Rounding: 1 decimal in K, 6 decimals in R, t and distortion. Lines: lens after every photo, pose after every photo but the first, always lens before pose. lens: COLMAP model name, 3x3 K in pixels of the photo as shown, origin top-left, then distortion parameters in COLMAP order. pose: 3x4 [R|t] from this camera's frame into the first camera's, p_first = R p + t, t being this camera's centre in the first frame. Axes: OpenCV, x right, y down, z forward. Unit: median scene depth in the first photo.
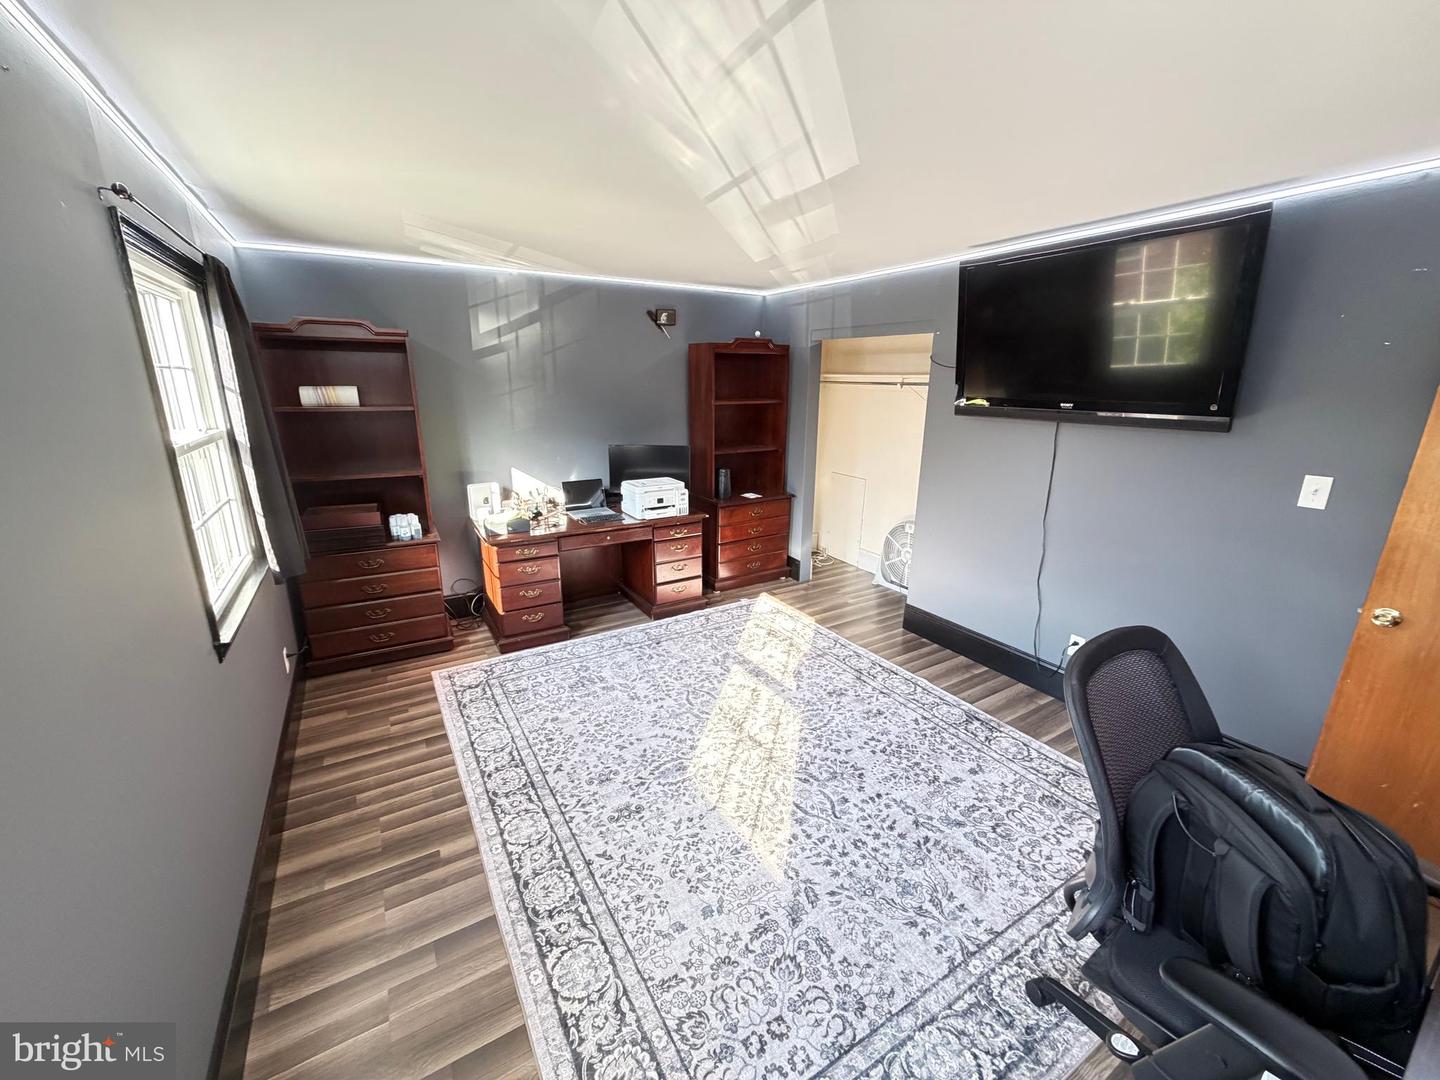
lens RADIAL K [[572.4, 0, 712.7], [0, 572.4, 537.9], [0, 0, 1]] dist [0.001140, 0.000043]
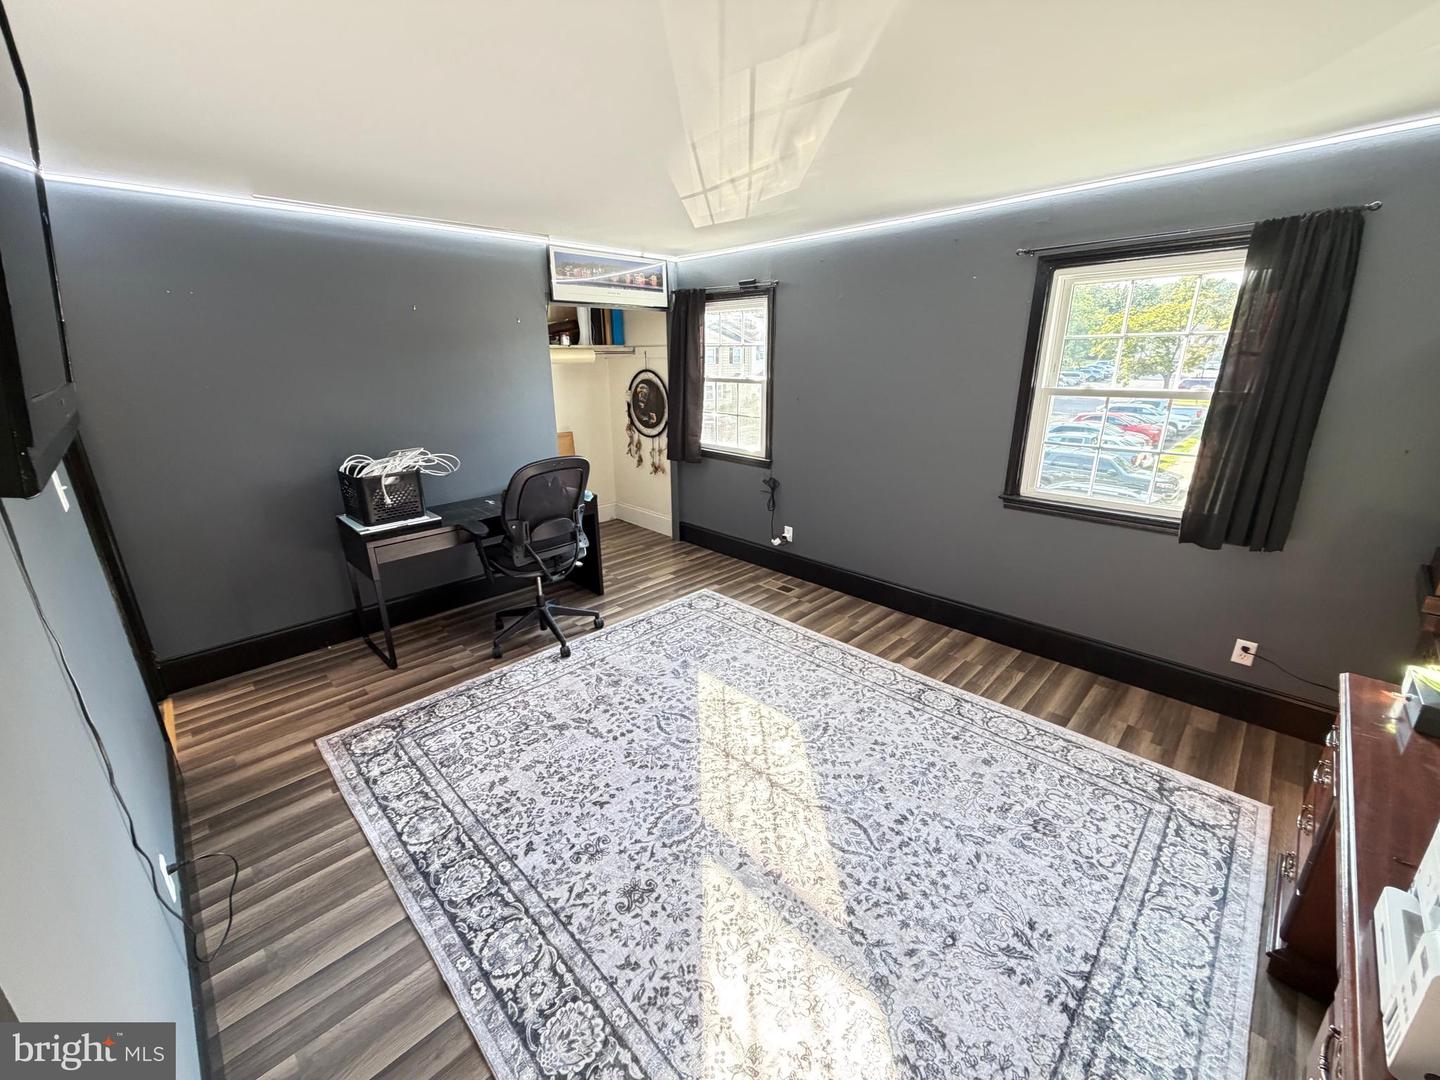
lens RADIAL K [[572.4, 0, 709.2], [0, 572.4, 534.3], [0, 0, 1]] dist [0.001140, 0.000043]
pose [[-0.972676, 0.073947, -0.220076, 0.269018], [-0.055508, 0.846358, 0.529714, -0.373368], [0.225434, 0.527456, -0.819128, 1.411433]]
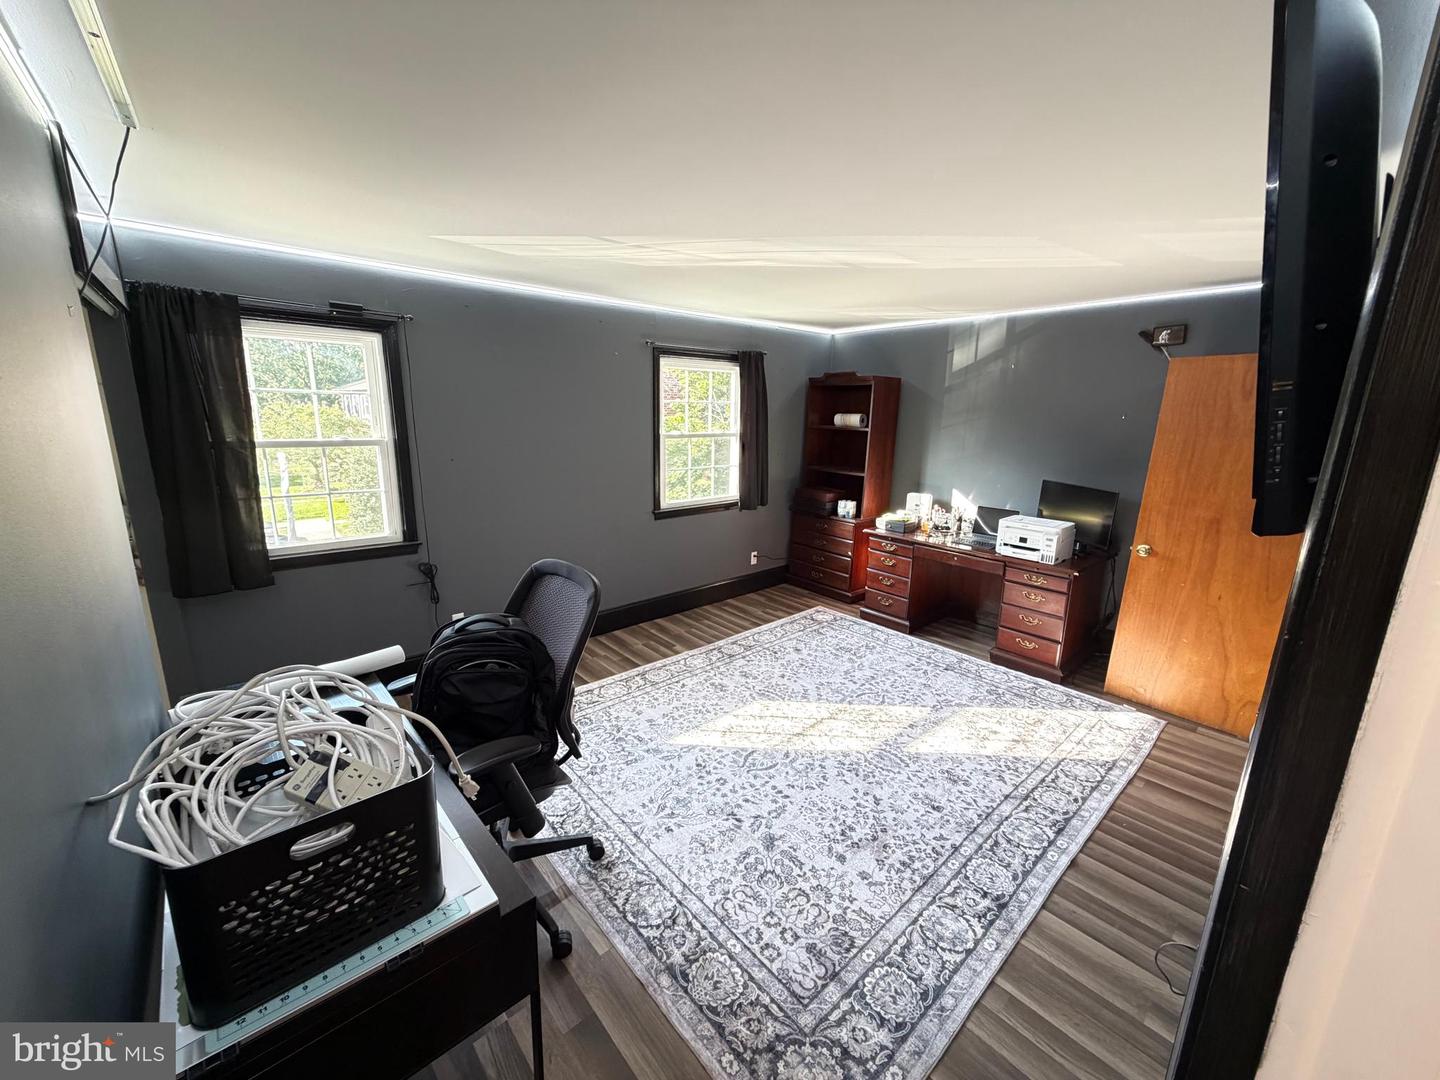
lens RADIAL K [[572.4, 0, 712.2], [0, 572.4, 537.6], [0, 0, 1]] dist [0.001140, 0.000043]
pose [[0.171570, 0.216905, -0.960997, 0.968013], [-0.272577, 0.947833, 0.165270, -0.115597], [0.946713, 0.233591, 0.221743, 0.430805]]
